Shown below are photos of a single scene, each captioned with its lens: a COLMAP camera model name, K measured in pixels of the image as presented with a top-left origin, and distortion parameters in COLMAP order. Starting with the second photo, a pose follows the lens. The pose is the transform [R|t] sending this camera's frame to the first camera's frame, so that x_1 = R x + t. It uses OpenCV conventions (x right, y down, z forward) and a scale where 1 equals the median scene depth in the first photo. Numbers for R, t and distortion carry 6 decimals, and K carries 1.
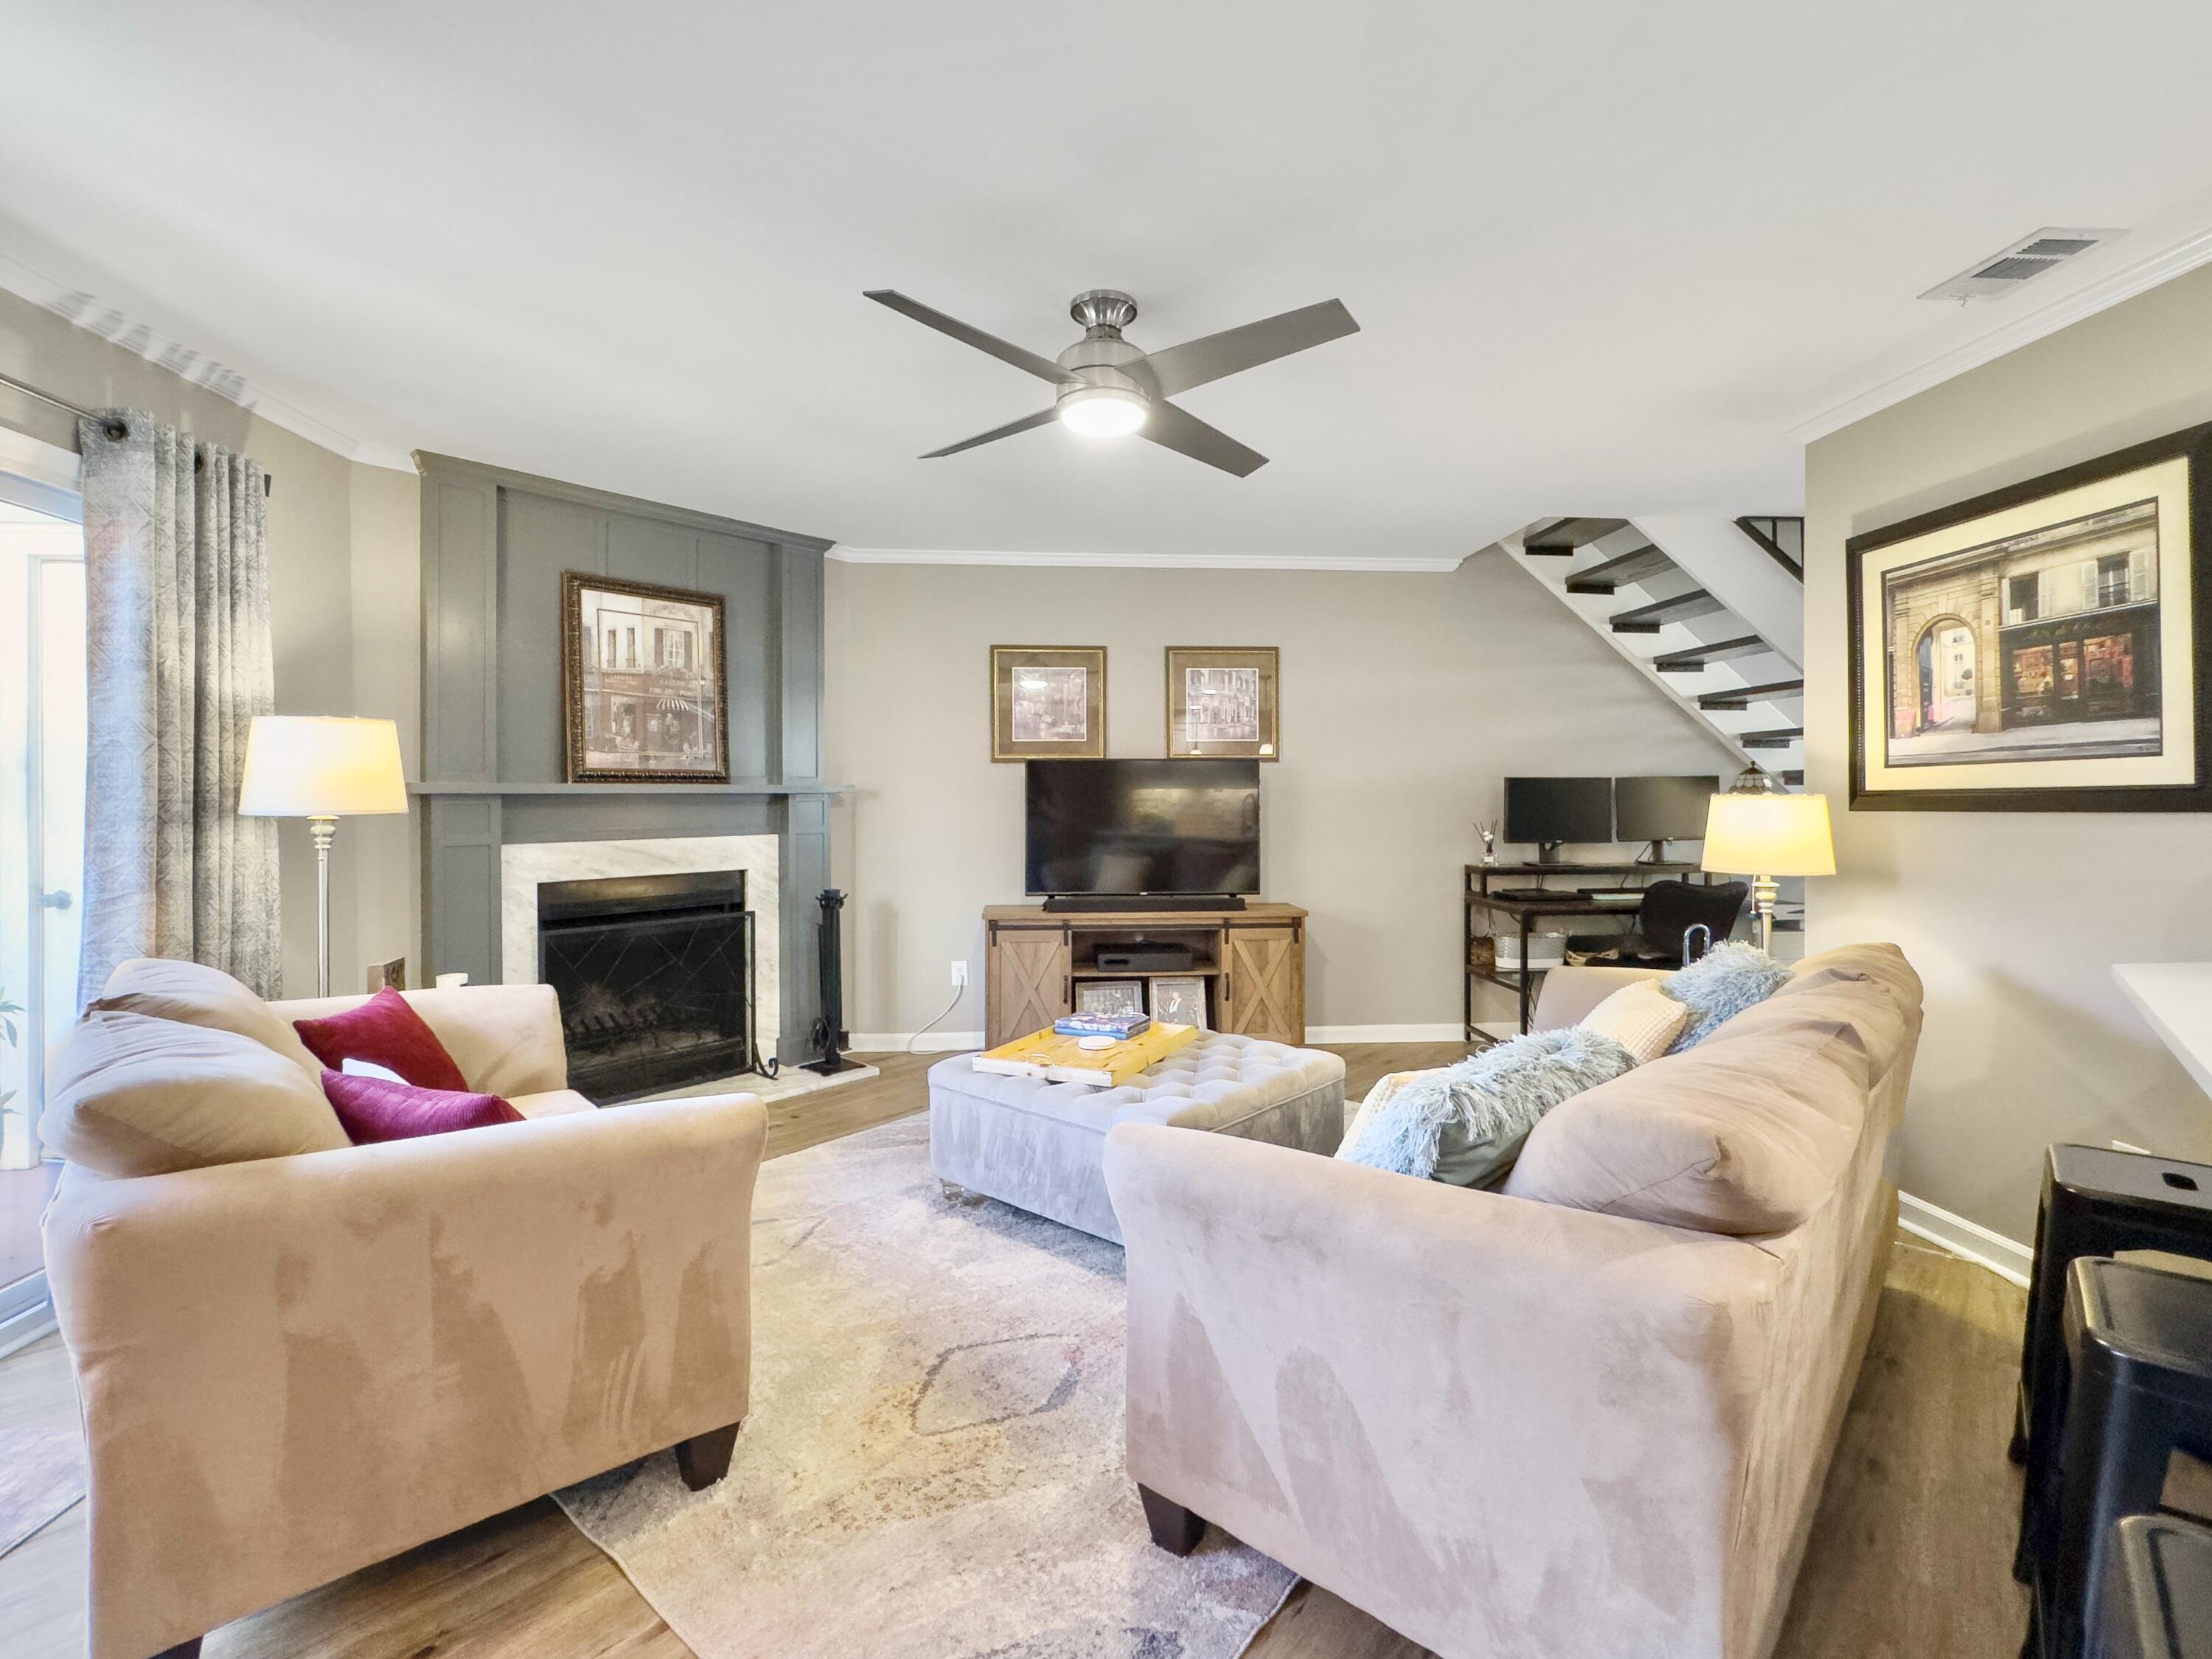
lens RADIAL K [[1017.3, 0, 1096.6], [0, 1017.3, 805.2], [0, 0, 1]] dist [-0.001293, -0.000131]
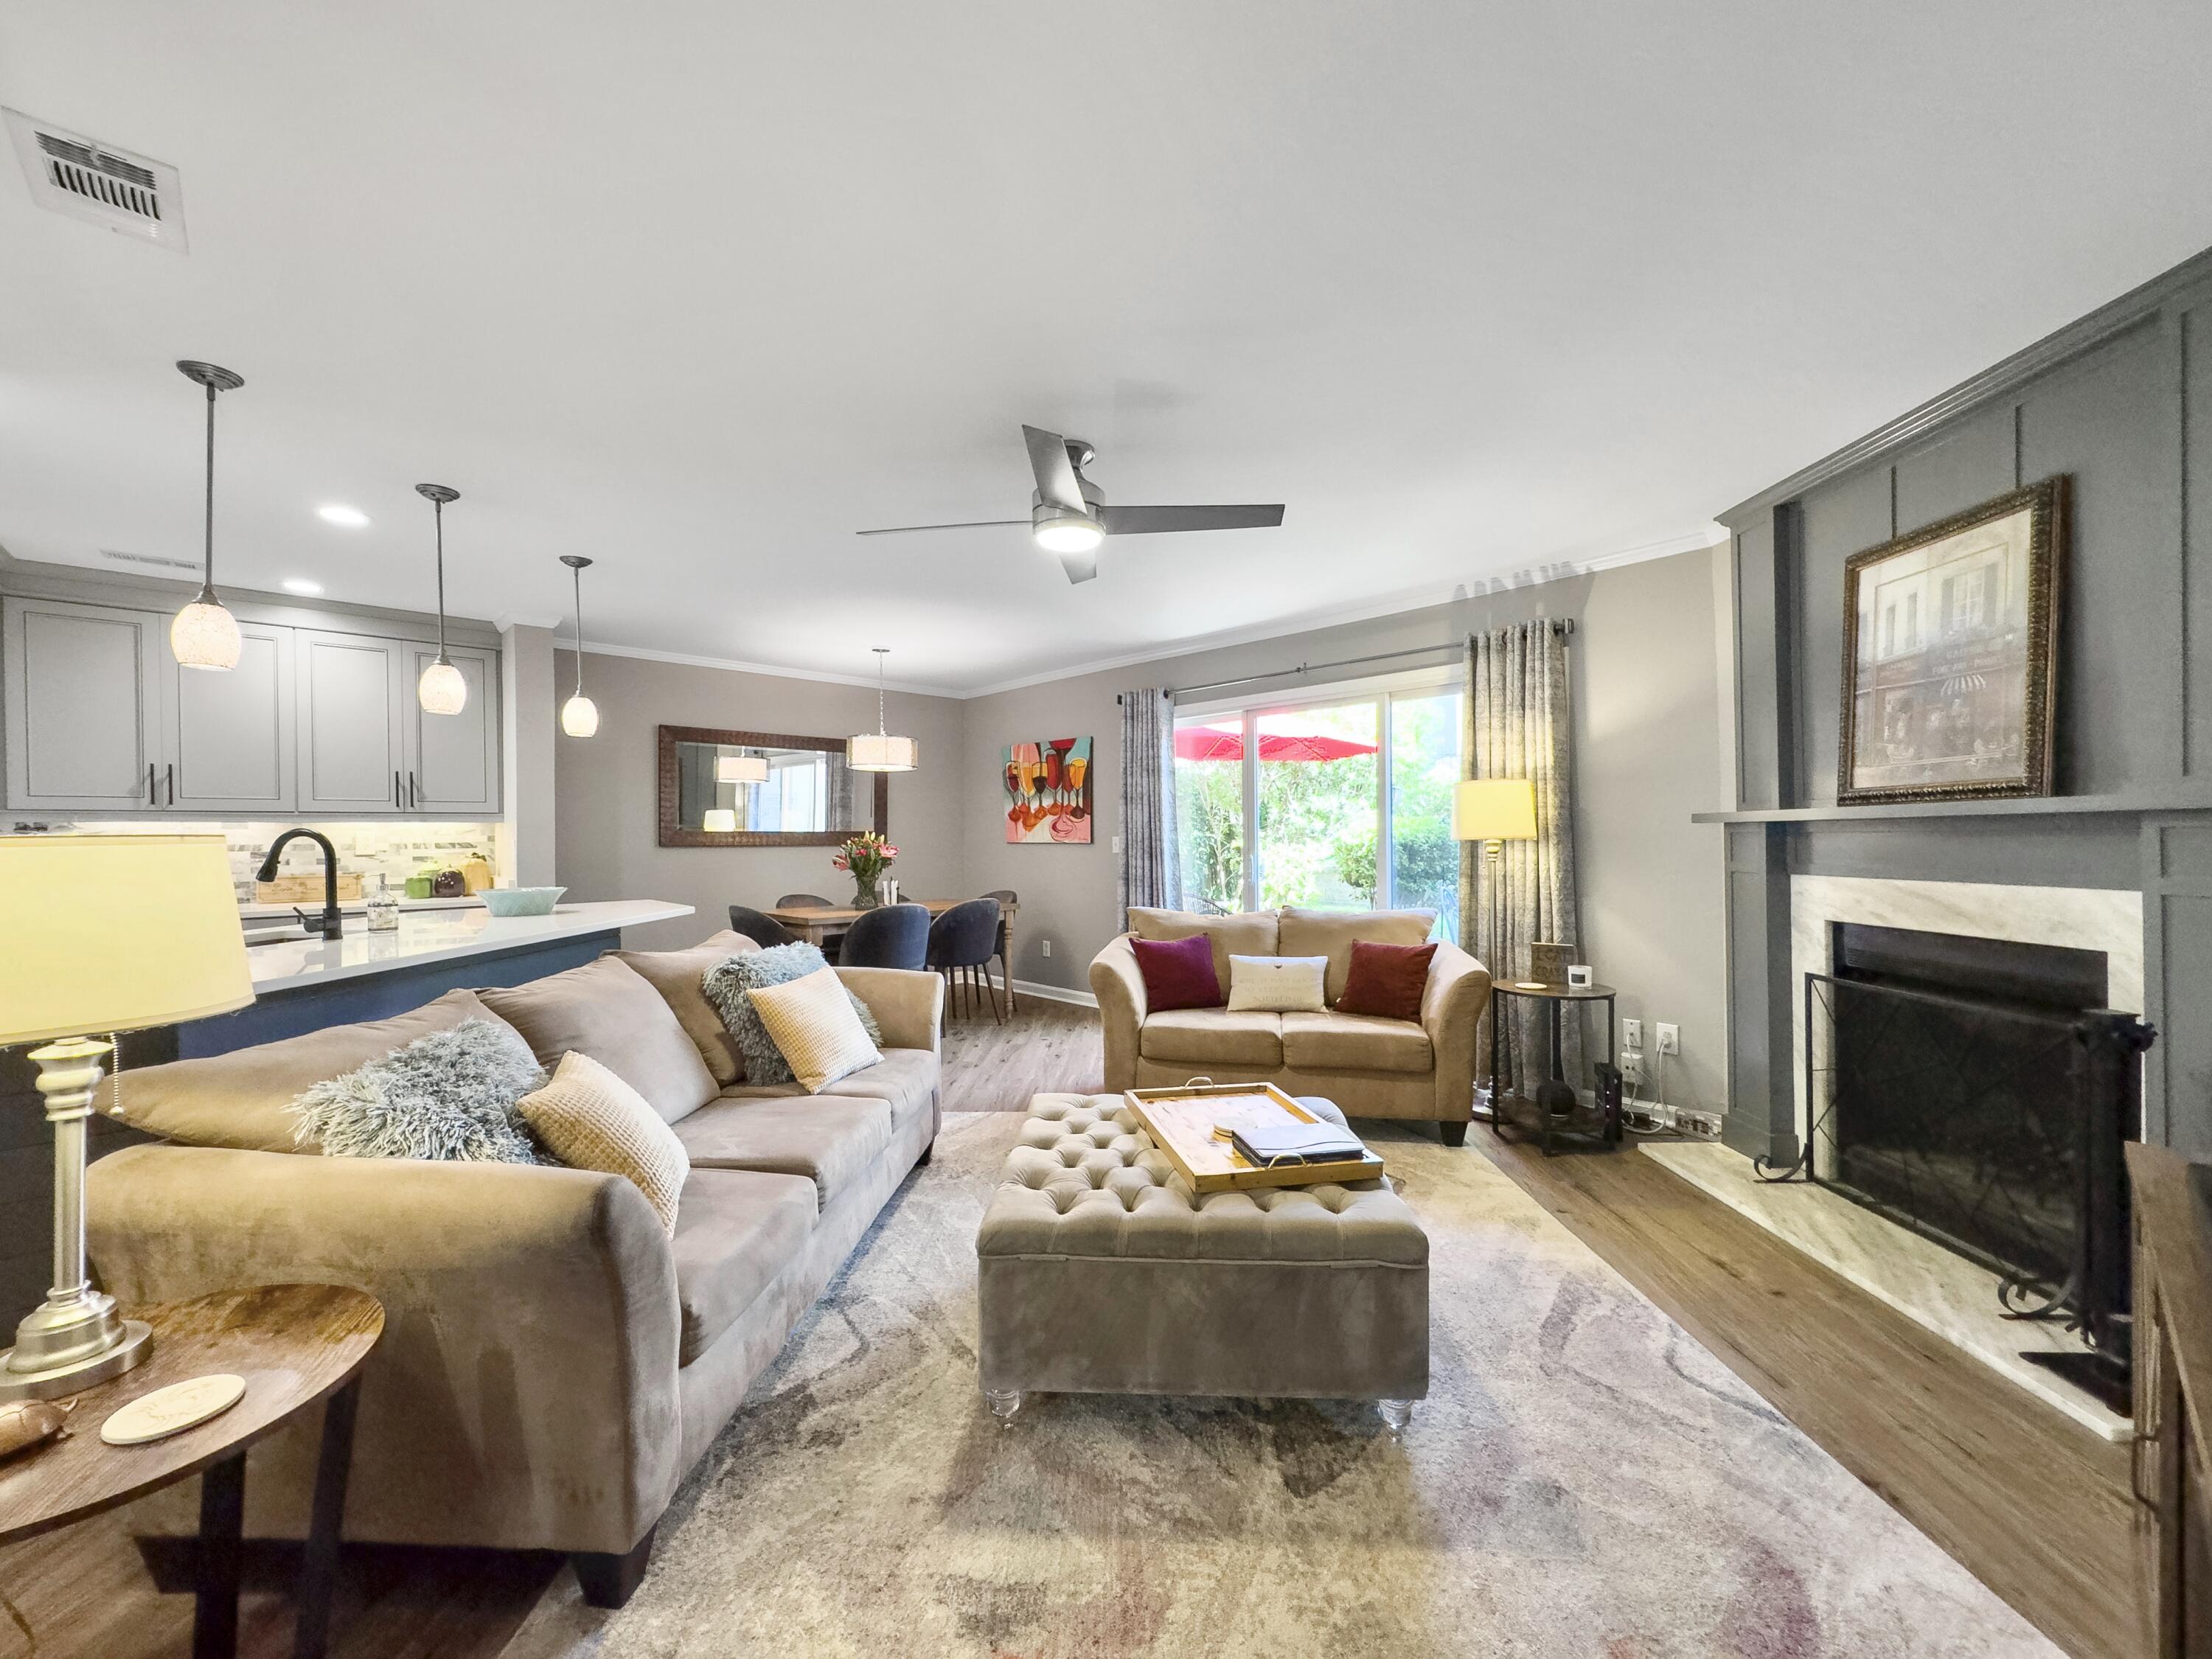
lens RADIAL K [[882.7, 0, 1107.1], [0, 882.7, 835.0], [0, 0, 1]] dist [-0.002496, -0.000295]
pose [[-0.772416, 0.008522, -0.635060, 0.486991], [0.007670, 0.999962, 0.004091, -0.007309], [0.635071, -0.001711, -0.772452, 1.353616]]
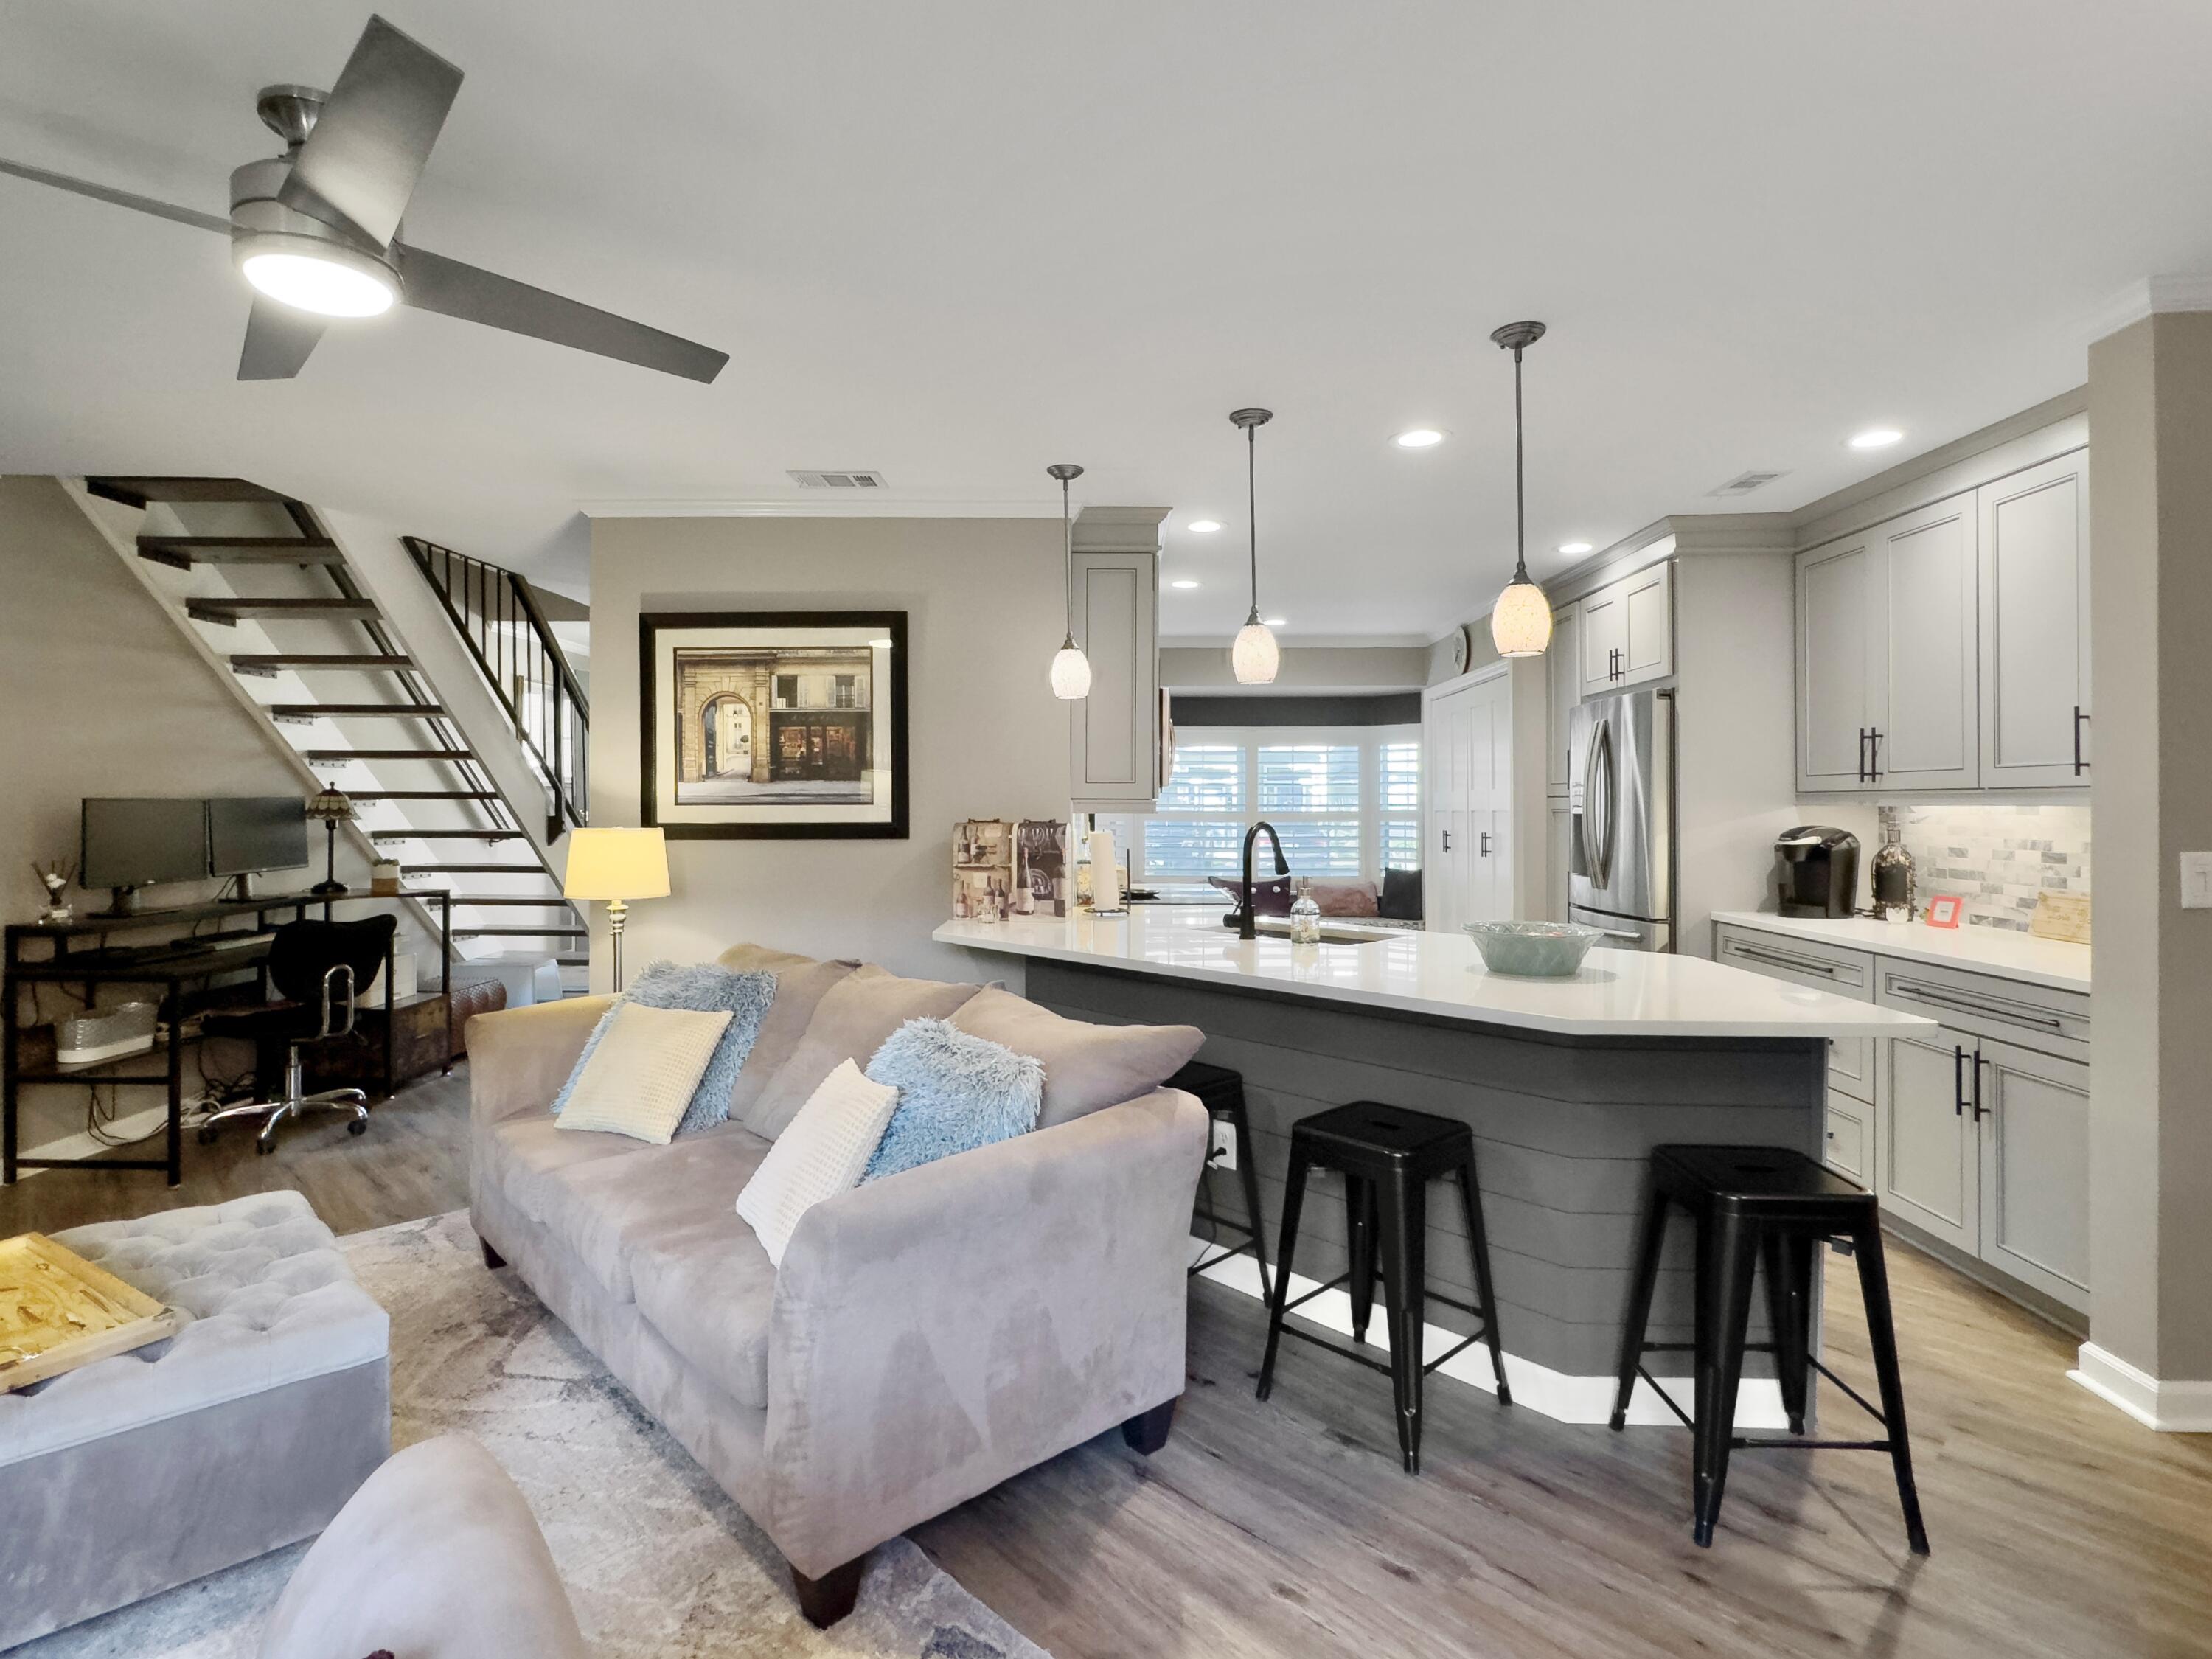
lens RADIAL K [[1134.6, 0, 1093.0], [0, 1134.6, 799.9], [0, 0, 1]] dist [-0.000920, 0.000596]
pose [[0.092528, 0.004311, 0.995701, -0.485774], [0.001386, 0.999989, -0.004458, -0.031156], [-0.995709, 0.001793, 0.092521, 0.309784]]
